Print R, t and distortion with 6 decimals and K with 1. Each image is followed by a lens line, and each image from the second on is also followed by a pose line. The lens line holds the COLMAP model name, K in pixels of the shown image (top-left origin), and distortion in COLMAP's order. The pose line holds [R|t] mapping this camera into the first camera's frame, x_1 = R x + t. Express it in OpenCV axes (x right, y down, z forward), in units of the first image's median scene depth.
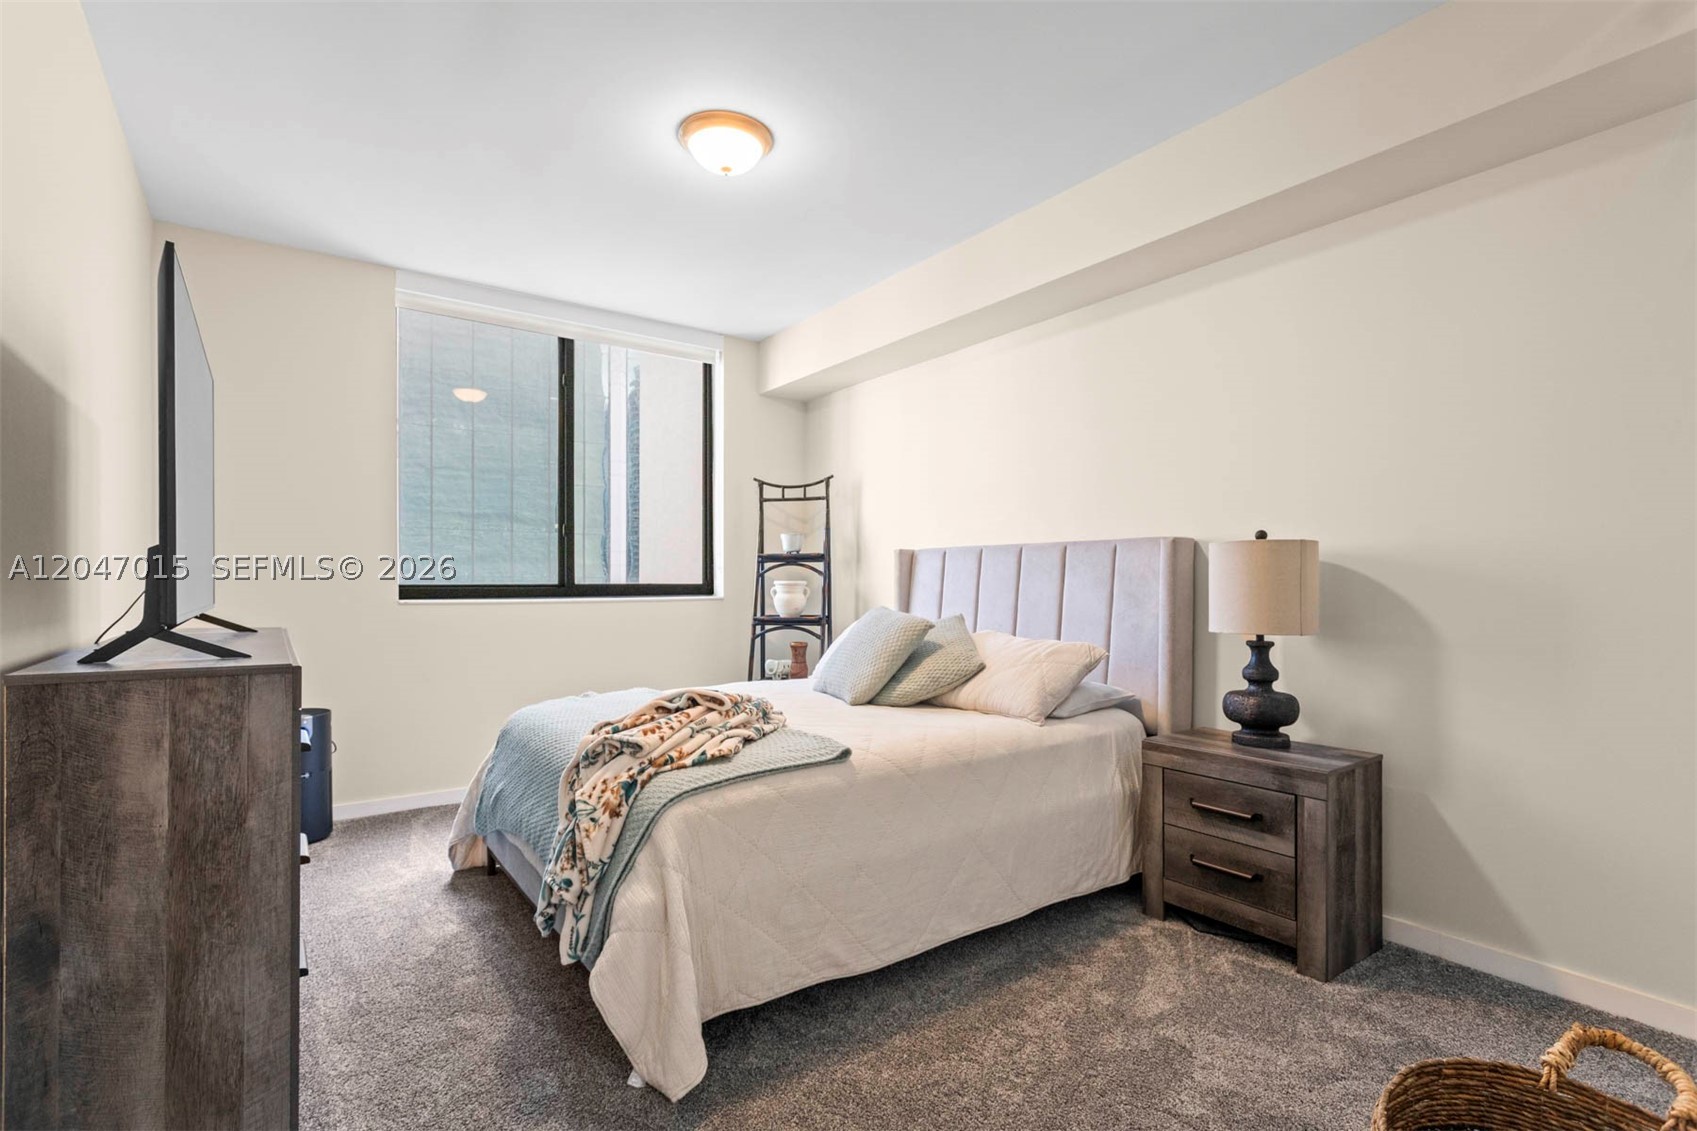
lens RADIAL K [[805.9, 0, 843.7], [0, 805.9, 577.3], [0, 0, 1]] dist [-0.001096, 0.001029]
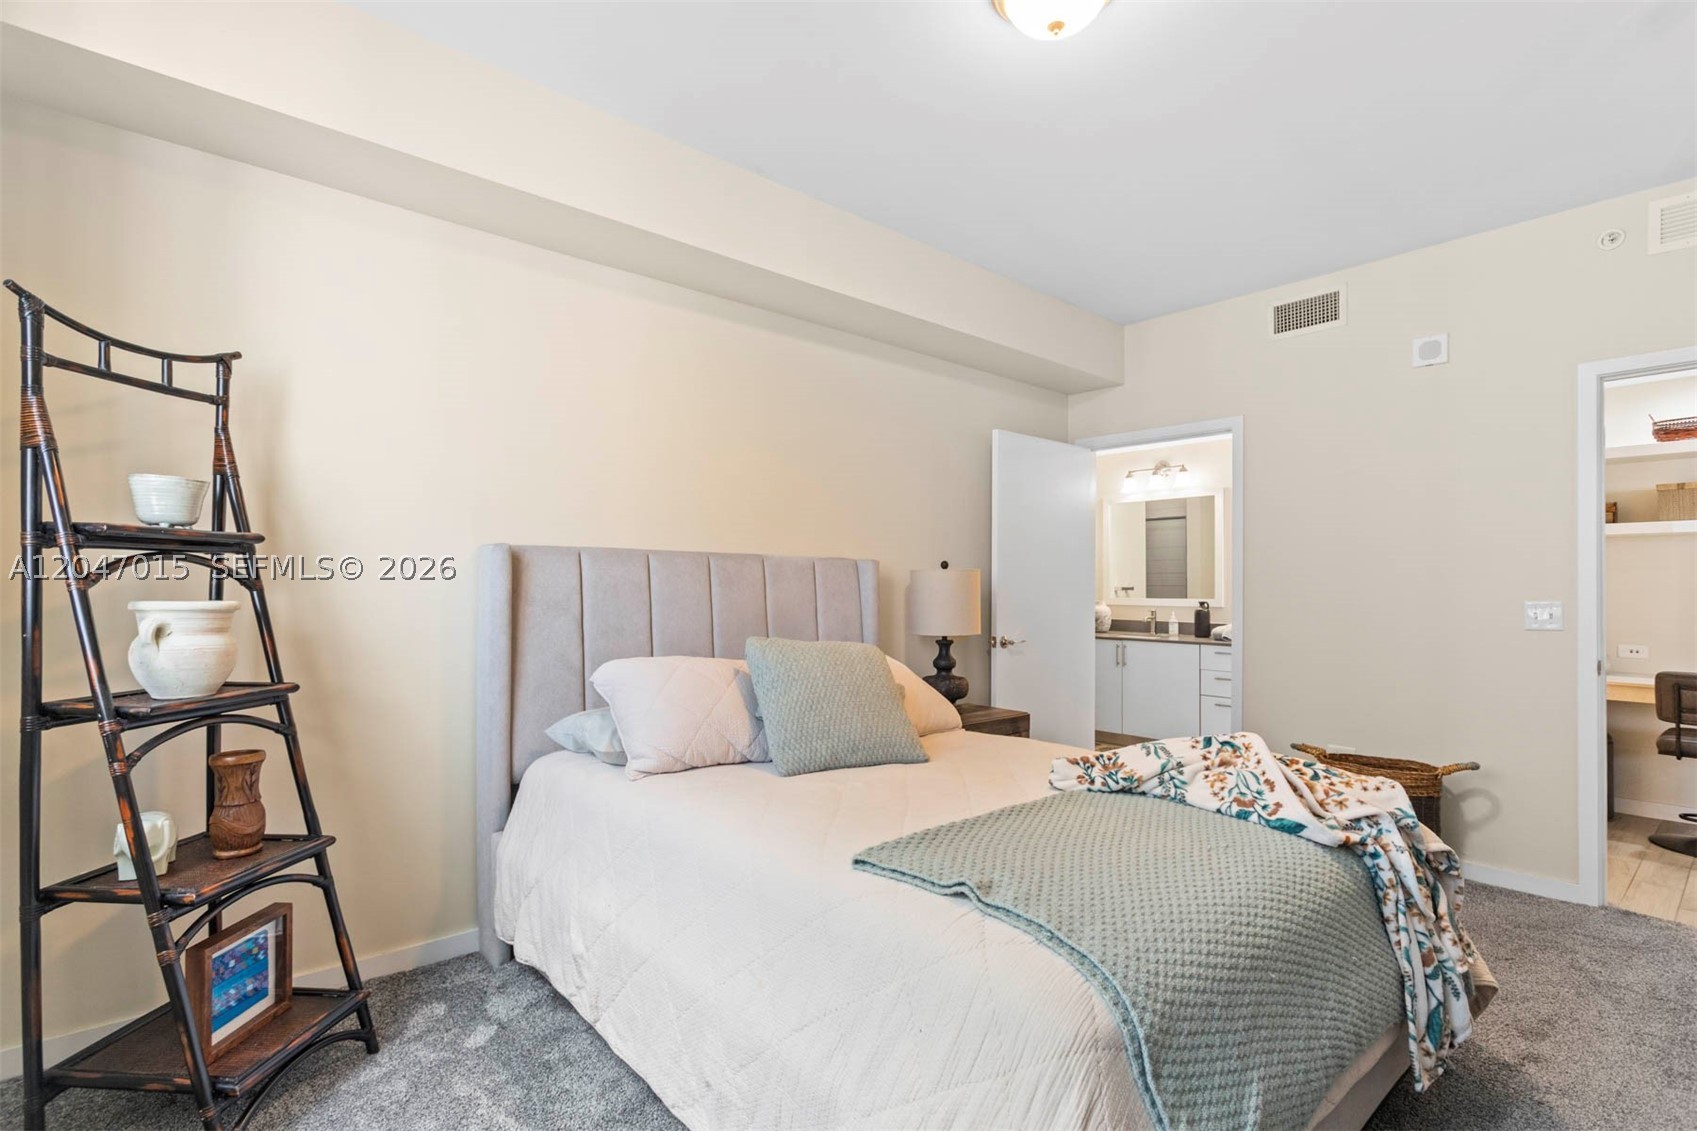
lens RADIAL K [[799.7, 0, 848.3], [0, 799.7, 572.6], [0, 0, 1]] dist [0.000544, 0.001072]
pose [[-0.115155, 0.009445, 0.993303, -0.474294], [-0.017280, 0.999784, -0.011510, -0.010229], [-0.993197, -0.018490, -0.114967, 0.723700]]
